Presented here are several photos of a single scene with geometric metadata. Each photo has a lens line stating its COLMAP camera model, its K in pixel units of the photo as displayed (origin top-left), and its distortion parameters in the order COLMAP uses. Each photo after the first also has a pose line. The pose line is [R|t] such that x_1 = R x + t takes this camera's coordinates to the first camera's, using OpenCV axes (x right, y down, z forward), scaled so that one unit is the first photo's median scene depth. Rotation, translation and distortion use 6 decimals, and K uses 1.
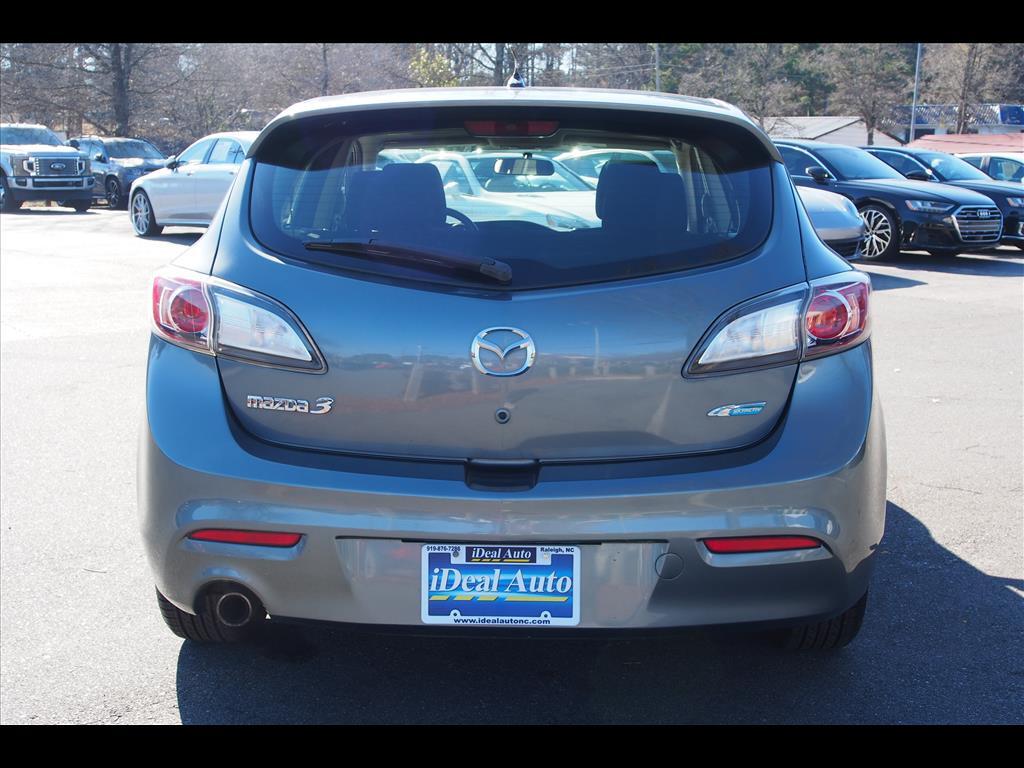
lens RADIAL K [[1267.7, 0, 512.2], [0, 1267.7, 384.1], [0, 0, 1]] dist [-0.034348, 0.000000]
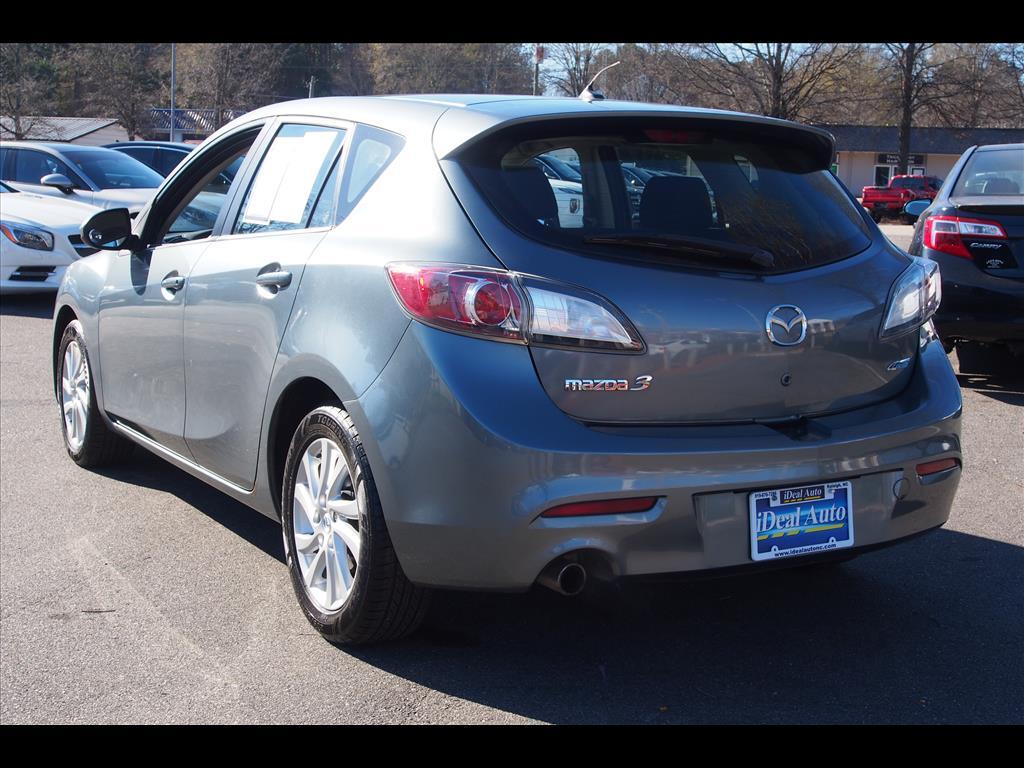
lens RADIAL K [[1323.4, 0, 511.6], [0, 1323.4, 386.1], [0, 0, 1]] dist [-0.016605, 0.000000]
pose [[0.858004, -0.066613, 0.509306, -0.872286], [0.071348, 0.997399, 0.010255, -0.000123], [-0.508664, 0.027539, 0.860524, 0.060665]]
